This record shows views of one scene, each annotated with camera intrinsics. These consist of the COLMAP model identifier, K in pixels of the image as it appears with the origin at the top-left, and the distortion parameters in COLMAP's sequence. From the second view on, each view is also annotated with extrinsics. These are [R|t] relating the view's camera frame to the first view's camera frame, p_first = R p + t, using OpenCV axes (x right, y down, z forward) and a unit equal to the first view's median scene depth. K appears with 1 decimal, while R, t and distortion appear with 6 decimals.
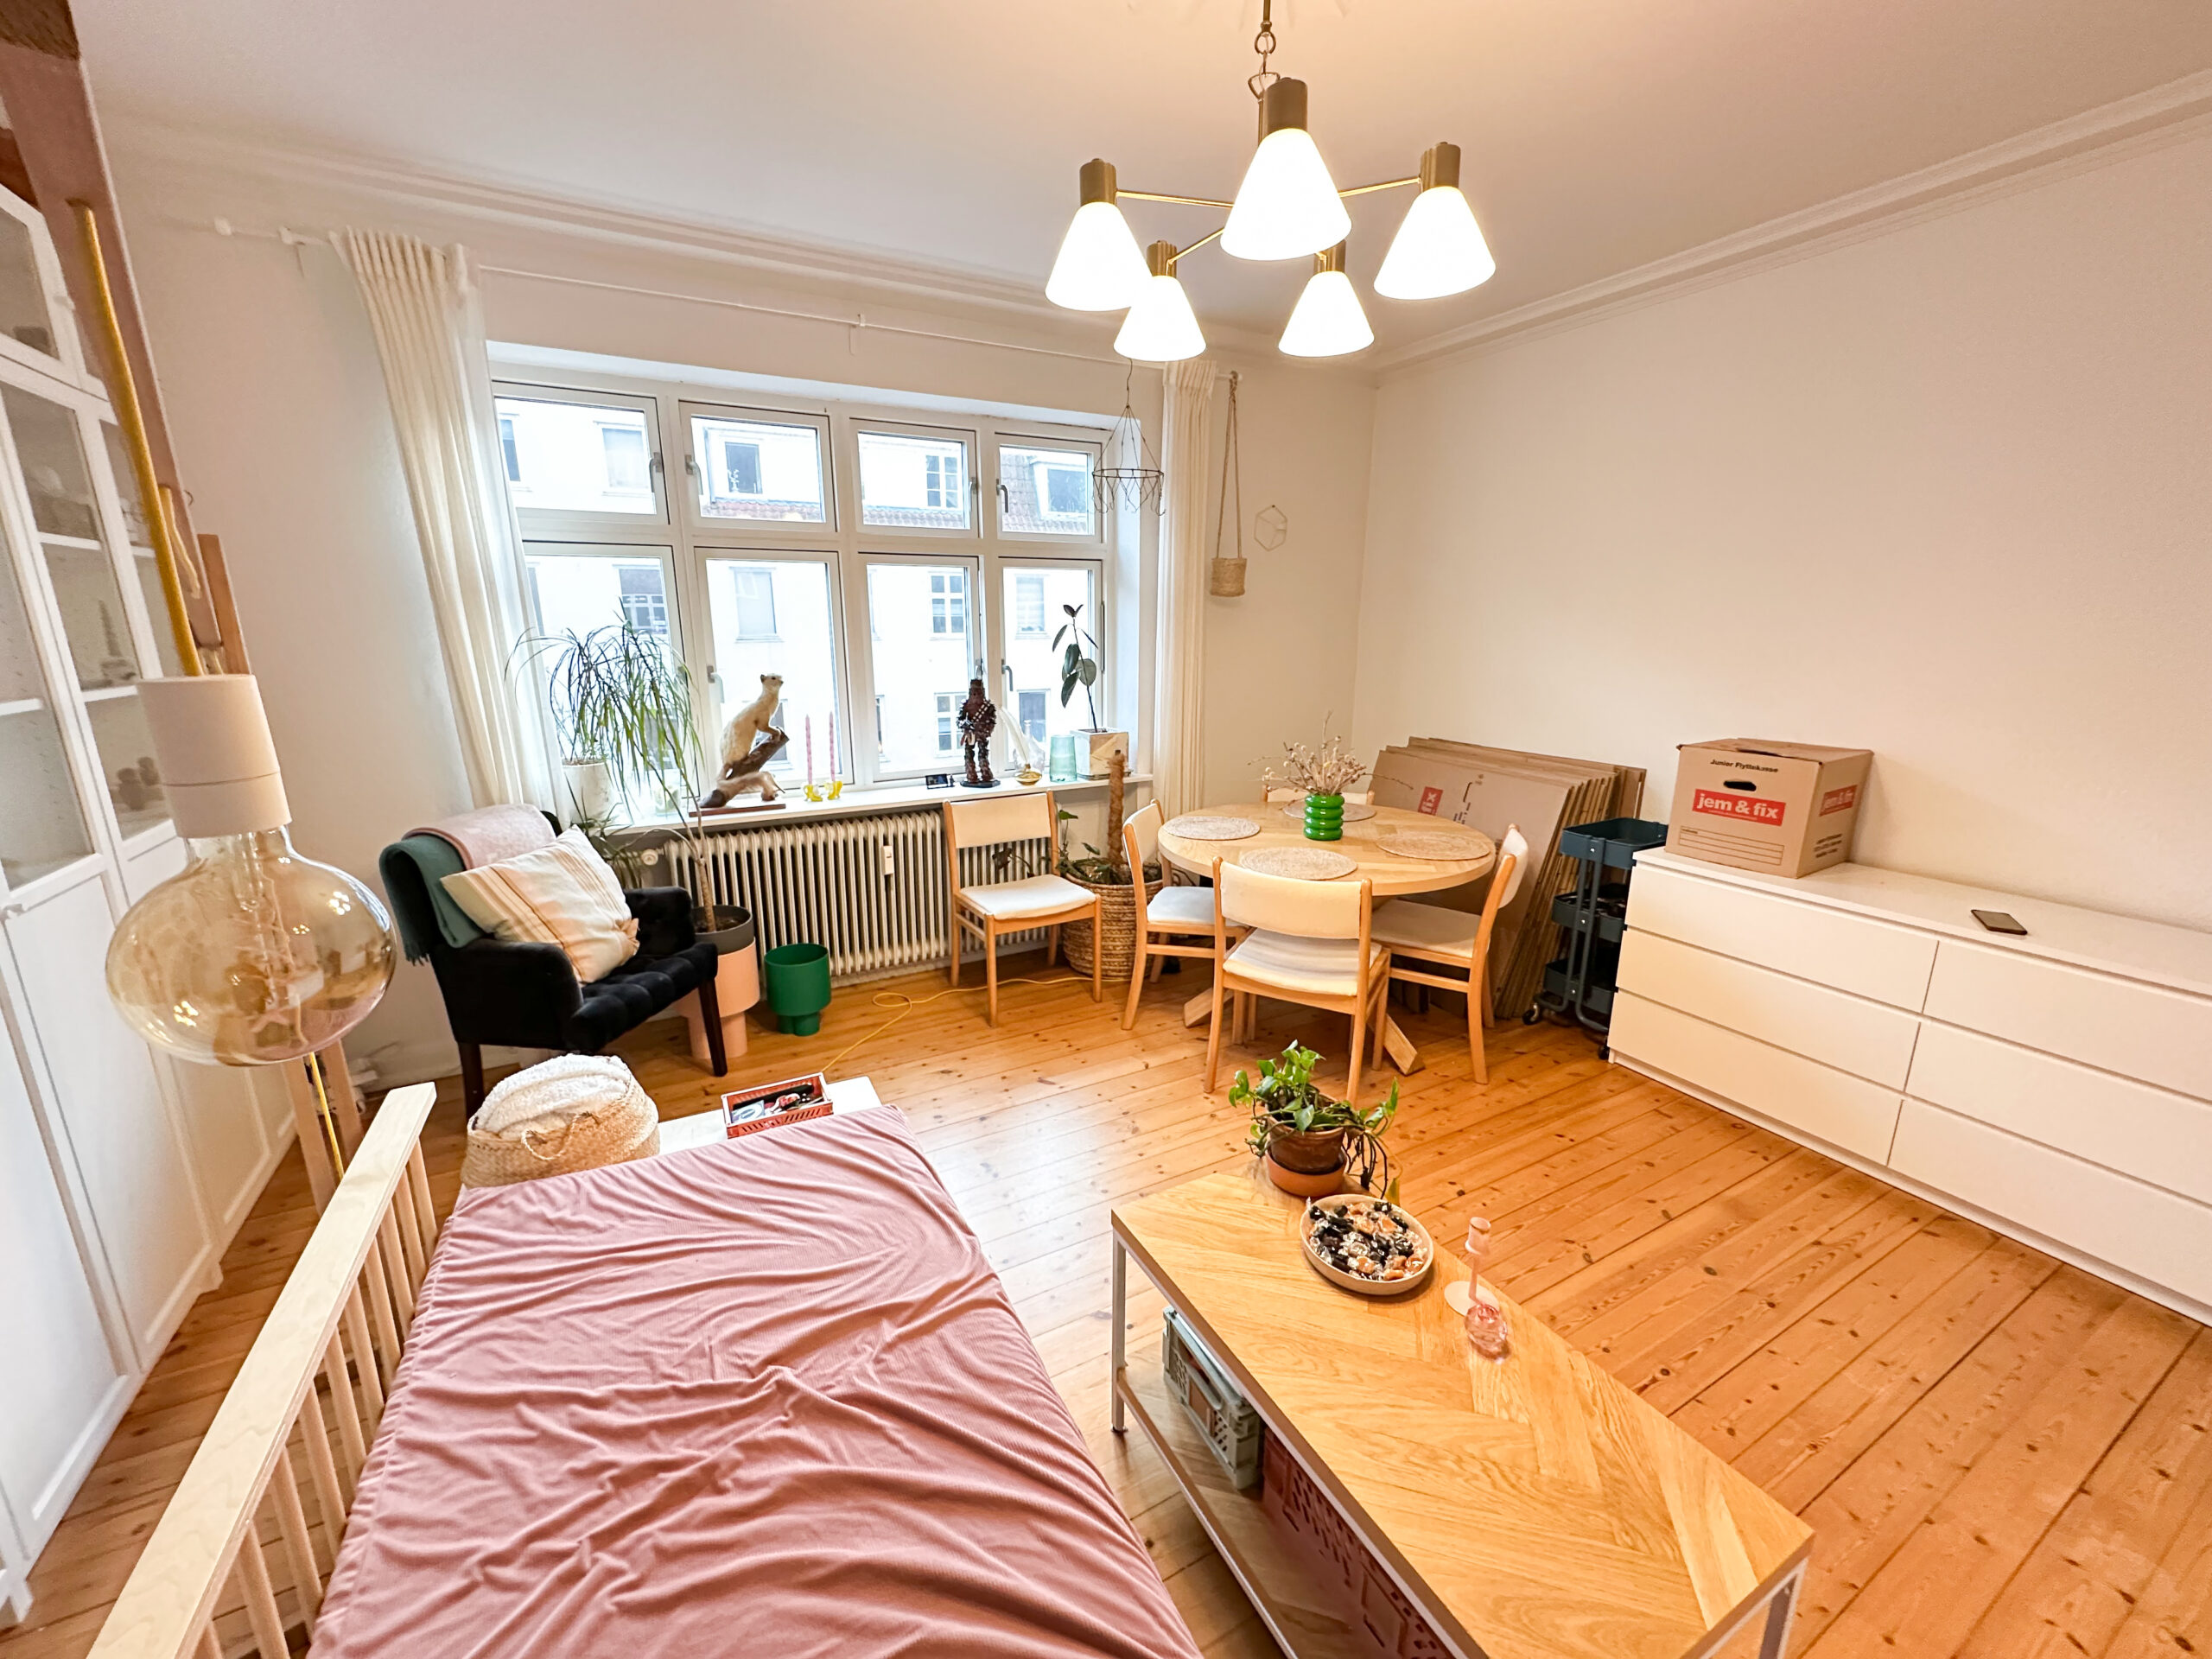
lens RADIAL K [[881.3, 0, 1103.0], [0, 881.3, 828.3], [0, 0, 1]] dist [-0.002523, 0.000434]
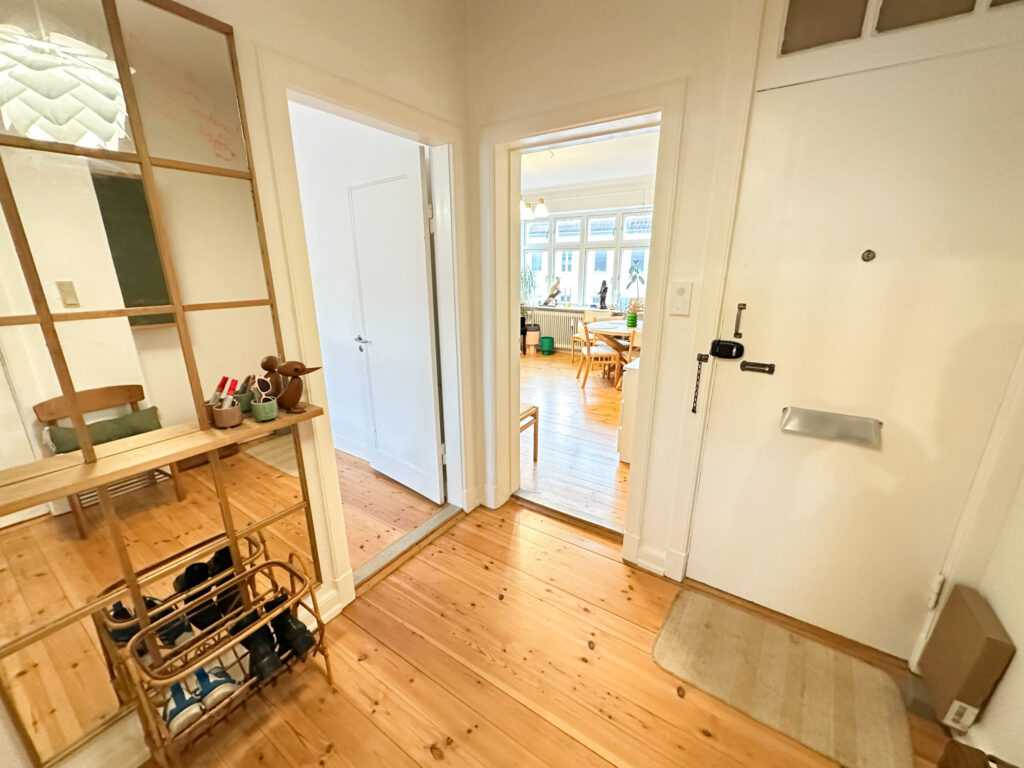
lens RADIAL K [[408.0, 0, 512.1], [0, 408.0, 383.5], [0, 0, 1]] dist [-0.002523, 0.000434]
pose [[0.463119, 0.244513, -0.851900, 1.482601], [-0.203459, 0.964852, 0.166326, 0.056142], [0.862627, 0.096298, 0.496590, -0.208966]]
